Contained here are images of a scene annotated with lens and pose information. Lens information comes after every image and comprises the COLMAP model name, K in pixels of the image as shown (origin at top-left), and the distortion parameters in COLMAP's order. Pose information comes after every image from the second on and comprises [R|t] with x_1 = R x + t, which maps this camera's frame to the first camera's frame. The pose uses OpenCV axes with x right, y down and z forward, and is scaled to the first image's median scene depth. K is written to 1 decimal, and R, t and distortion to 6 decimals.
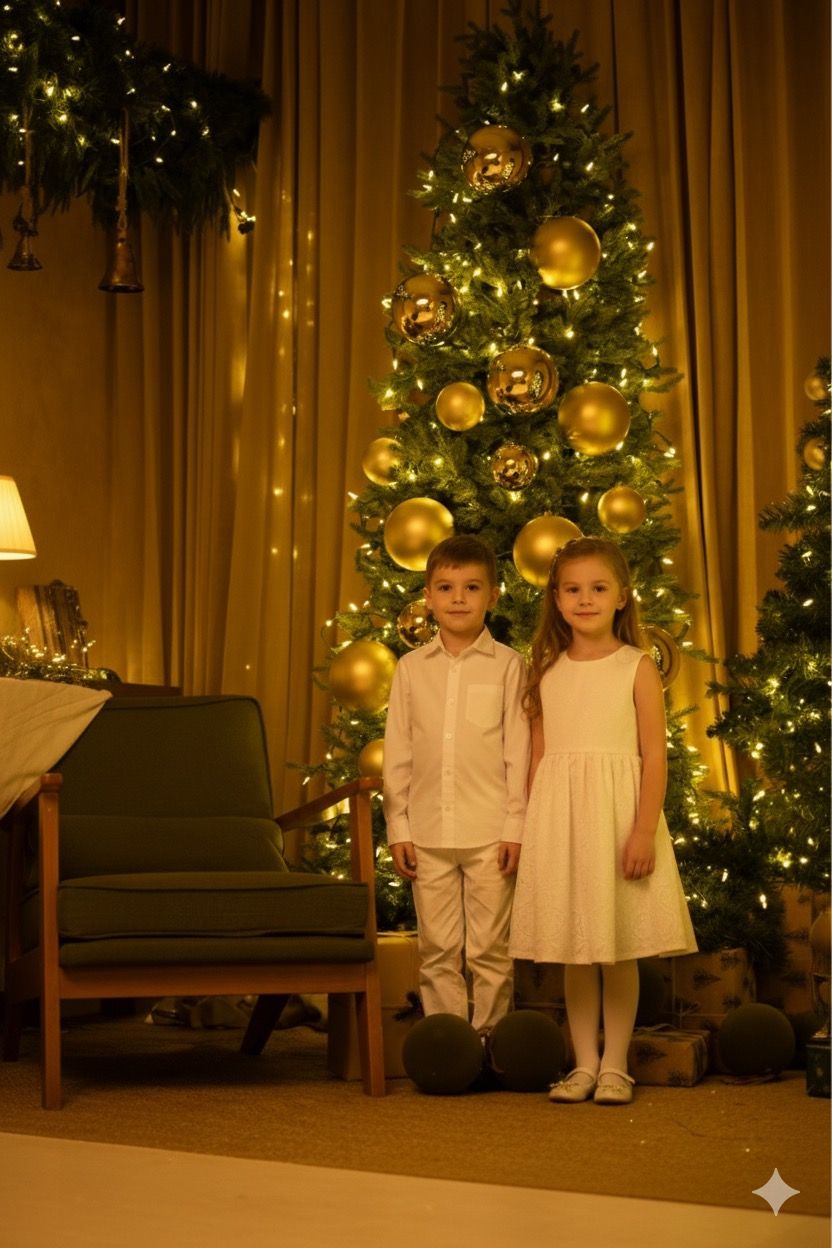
lens RADIAL K [[1711.1, 0, 414.0], [0, 1711.1, 619.6], [0, 0, 1]] dist [-0.068702, 0.000000]
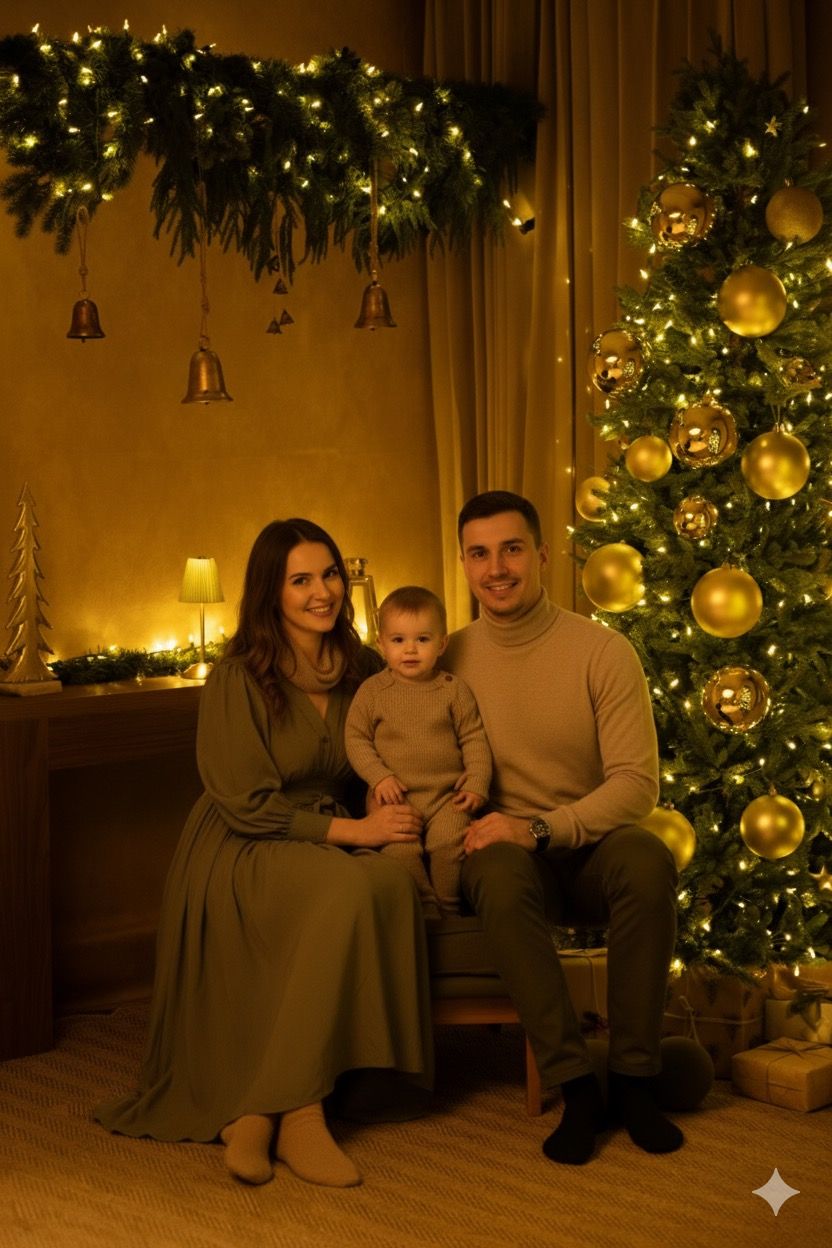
lens RADIAL K [[1711.1, 0, 417.0], [0, 1711.1, 627.8], [0, 0, 1]] dist [-0.068702, 0.000000]
pose [[0.960539, 0.002946, -0.278131, 0.182715], [0.024370, 0.995207, 0.094704, -0.123065], [0.277077, -0.097745, 0.955863, -0.061312]]
